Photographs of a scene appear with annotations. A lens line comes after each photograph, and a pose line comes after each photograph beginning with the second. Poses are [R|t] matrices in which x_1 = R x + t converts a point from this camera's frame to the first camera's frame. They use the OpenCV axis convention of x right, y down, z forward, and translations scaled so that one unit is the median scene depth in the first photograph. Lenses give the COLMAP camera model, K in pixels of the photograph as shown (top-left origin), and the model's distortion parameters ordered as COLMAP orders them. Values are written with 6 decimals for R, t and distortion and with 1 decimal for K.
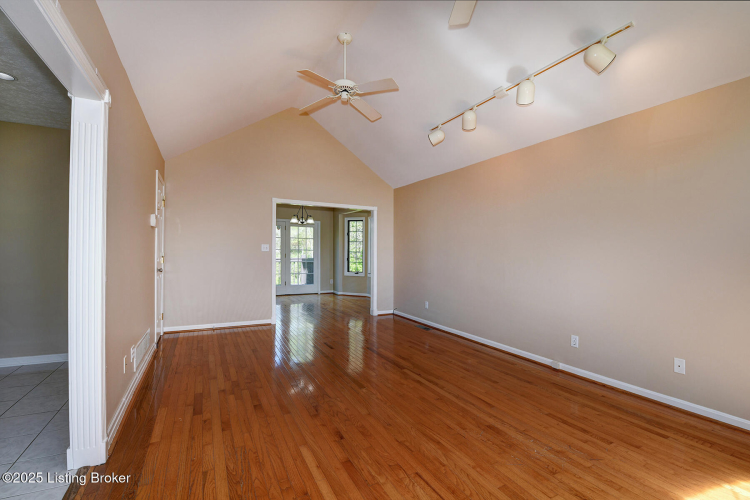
lens RADIAL K [[336.9, 0, 365.0], [0, 336.9, 252.0], [0, 0, 1]] dist [-0.001776, -0.000738]
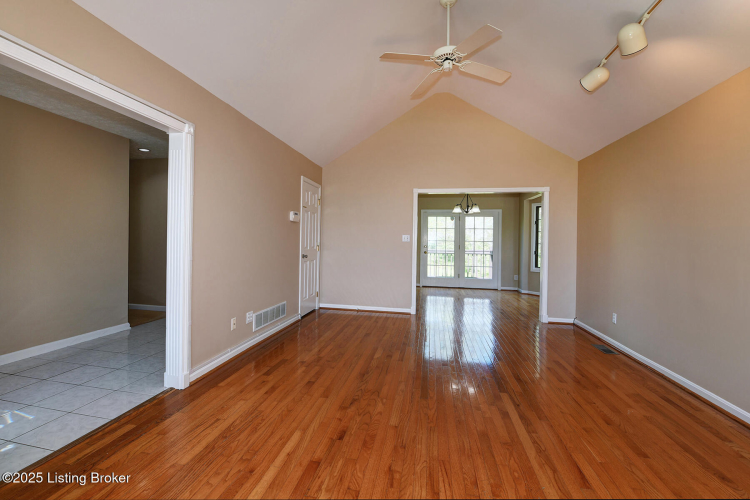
lens RADIAL K [[332.9, 0, 363.4], [0, 332.9, 240.8], [0, 0, 1]] dist [-0.000512, -0.000439]
pose [[0.776811, 0.000335, -0.629734, 0.316483], [-0.008615, 0.999912, -0.010095, 0.009384], [0.629675, 0.013267, 0.776746, 0.181559]]
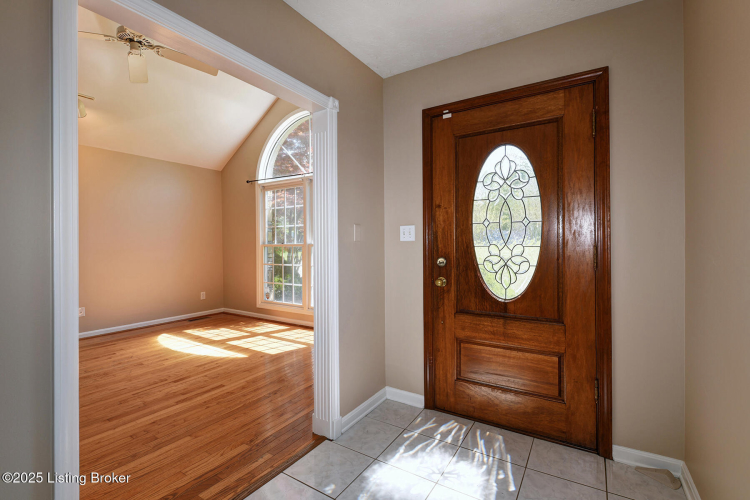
lens RADIAL K [[335.4, 0, 386.9], [0, 335.4, 245.0], [0, 0, 1]] dist [-0.001588, -0.000166]
pose [[-0.538272, -0.012430, 0.842680, -0.752208], [-0.000491, 0.999896, 0.014435, -0.002130], [-0.842771, 0.007356, -0.538221, 0.392643]]
